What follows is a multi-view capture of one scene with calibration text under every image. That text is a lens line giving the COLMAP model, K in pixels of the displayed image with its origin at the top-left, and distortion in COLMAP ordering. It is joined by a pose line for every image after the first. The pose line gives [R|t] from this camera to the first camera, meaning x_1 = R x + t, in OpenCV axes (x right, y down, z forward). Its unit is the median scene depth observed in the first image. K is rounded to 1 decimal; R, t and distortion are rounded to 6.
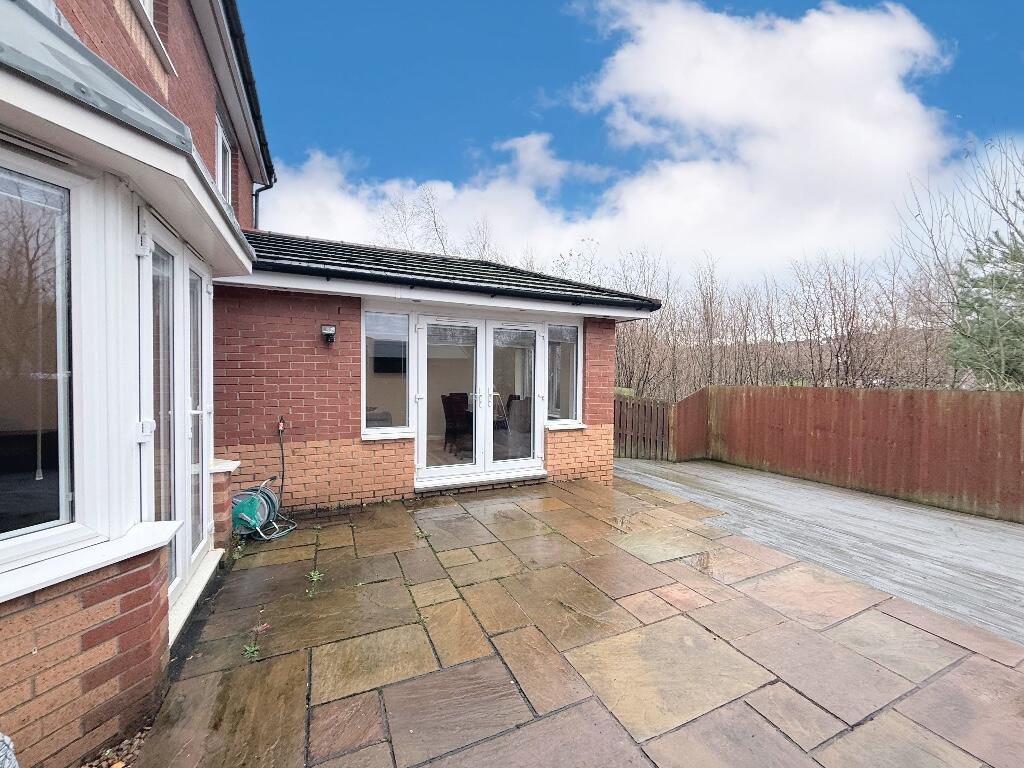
lens RADIAL K [[405.9, 0, 512.0], [0, 405.9, 384.0], [0, 0, 1]] dist [-0.009619, 0.000305]
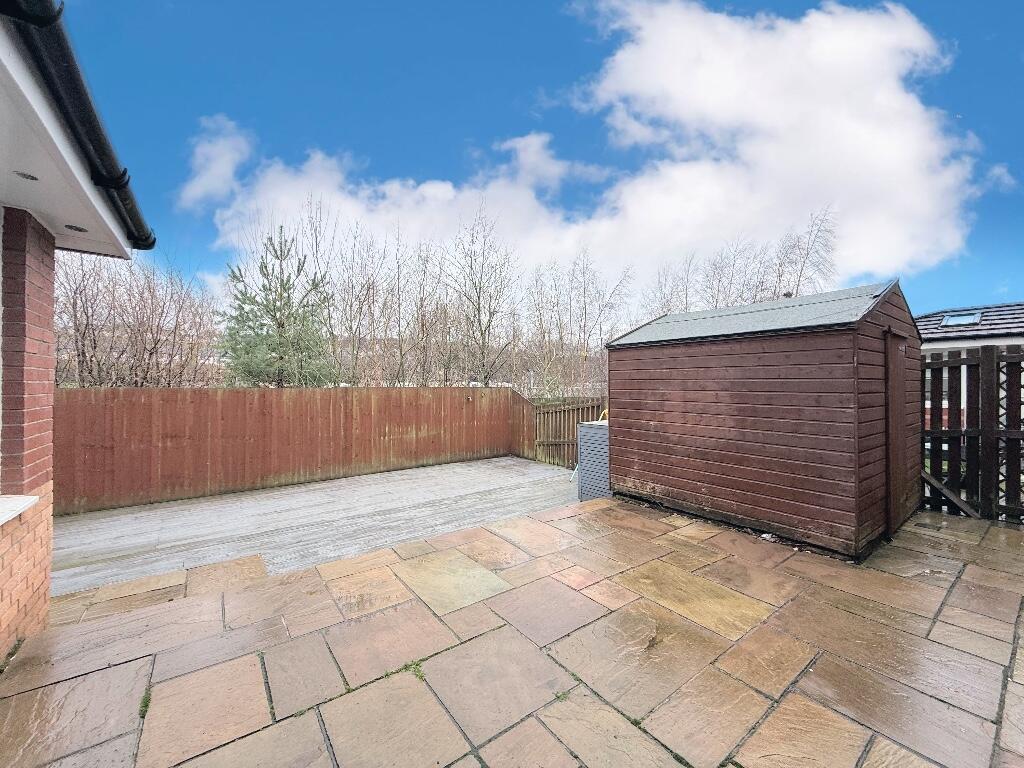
lens RADIAL K [[405.9, 0, 512.0], [0, 405.9, 384.0], [0, 0, 1]] dist [-0.009619, 0.000305]
pose [[-0.199004, -0.005630, 0.979983, -0.248348], [0.011307, 0.999904, 0.008041, 0.001637], [-0.979934, 0.012680, -0.198921, 0.574266]]
